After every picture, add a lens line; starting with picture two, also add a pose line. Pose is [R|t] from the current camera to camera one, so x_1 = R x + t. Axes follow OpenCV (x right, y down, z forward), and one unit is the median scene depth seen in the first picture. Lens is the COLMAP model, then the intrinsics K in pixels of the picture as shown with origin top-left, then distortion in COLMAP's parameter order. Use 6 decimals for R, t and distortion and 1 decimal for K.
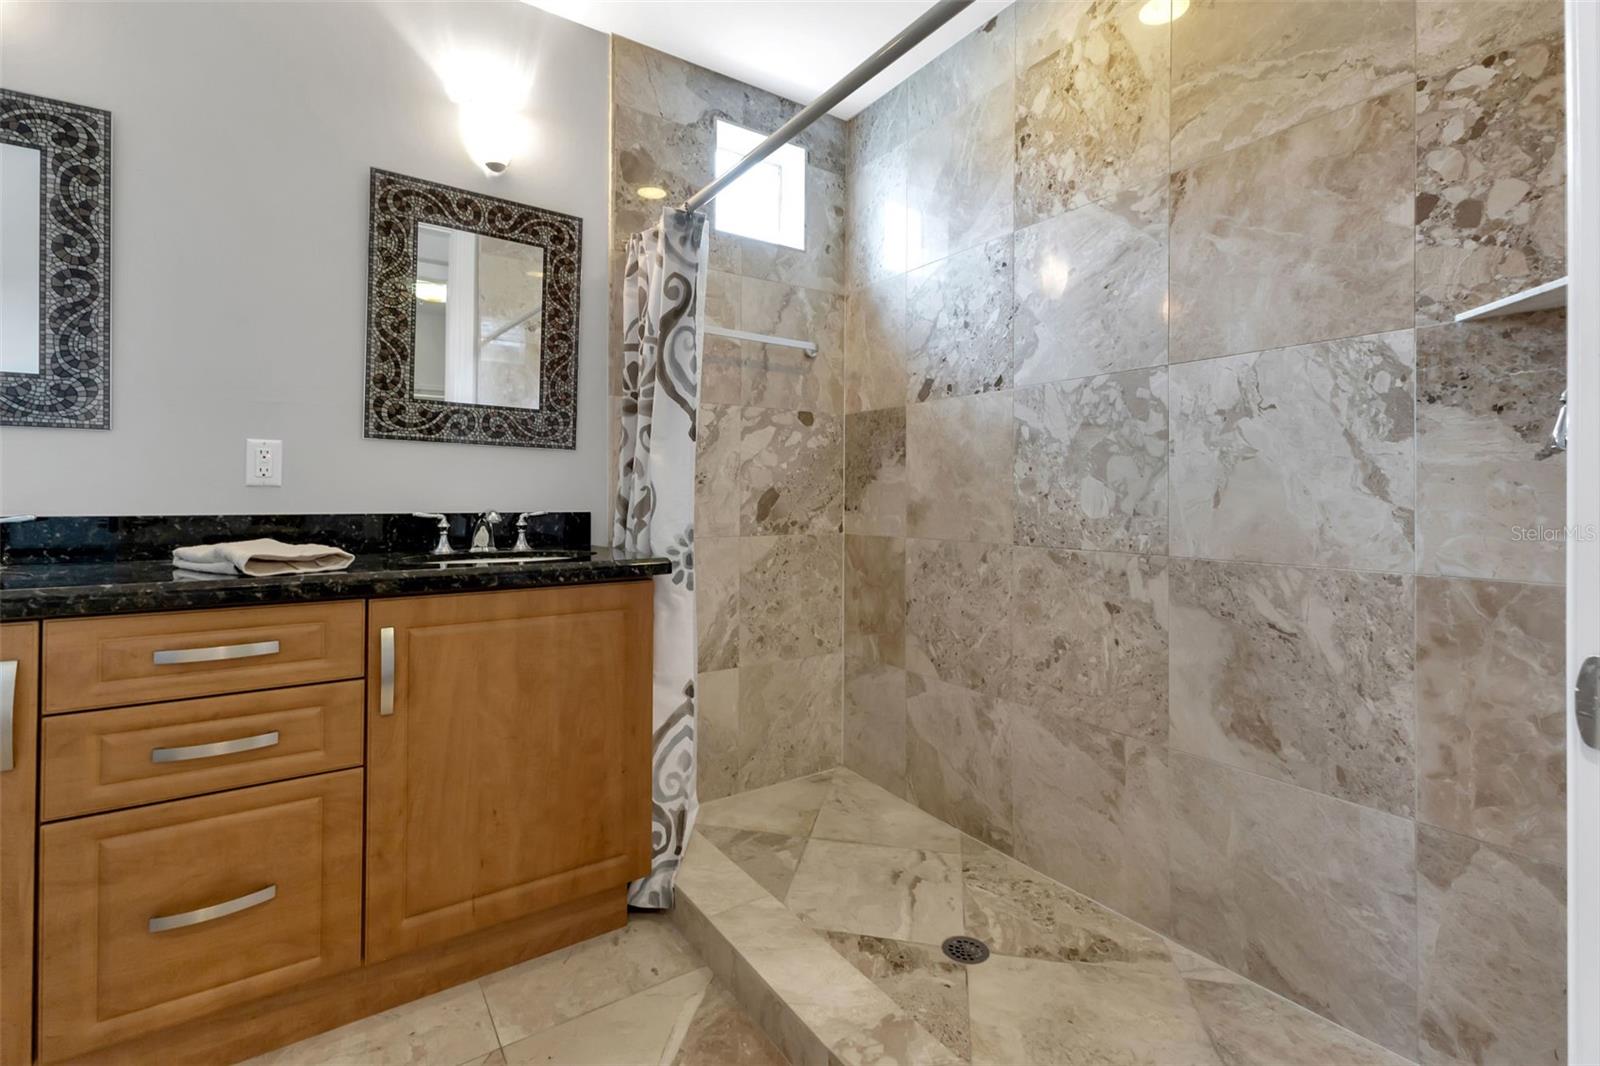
lens RADIAL K [[718.1, 0, 796.3], [0, 718.1, 495.0], [0, 0, 1]] dist [0.013683, -0.004322]
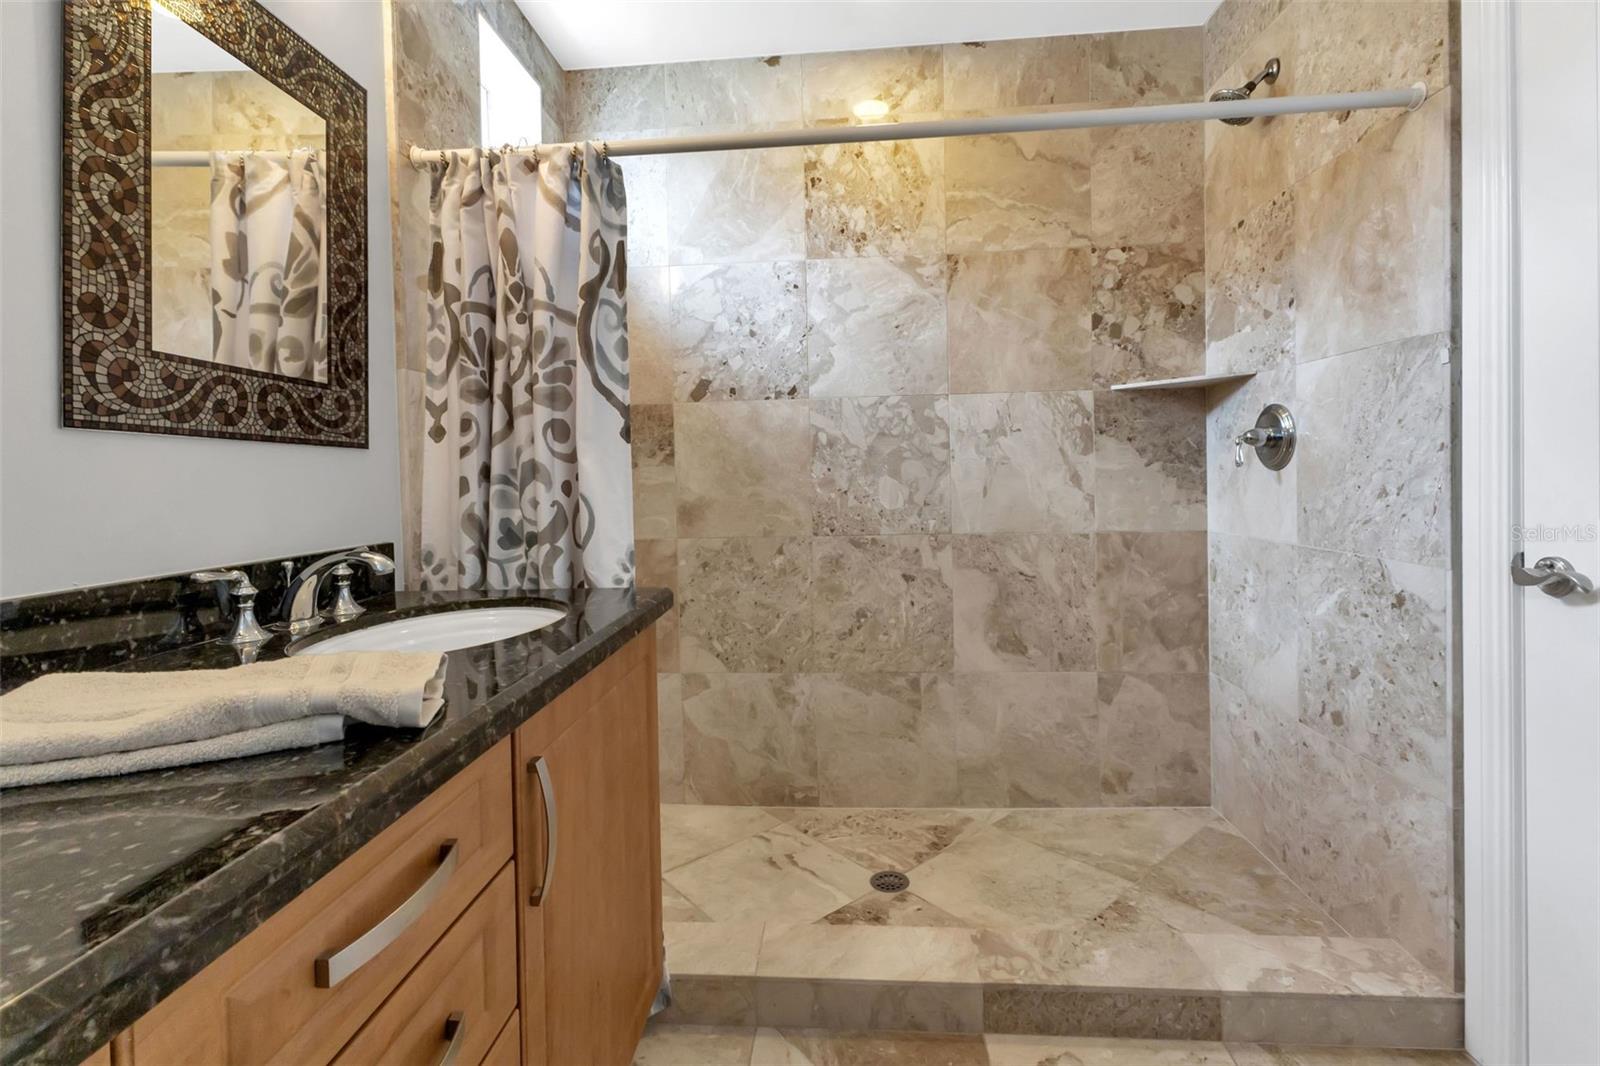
lens RADIAL K [[734.1, 0, 780.6], [0, 734.1, 489.5], [0, 0, 1]] dist [0.009648, -0.000540]
pose [[0.618510, -0.036706, 0.784919, -0.687010], [0.024024, 0.999325, 0.027802, -0.040863], [-0.785409, 0.001662, 0.618975, 0.340876]]
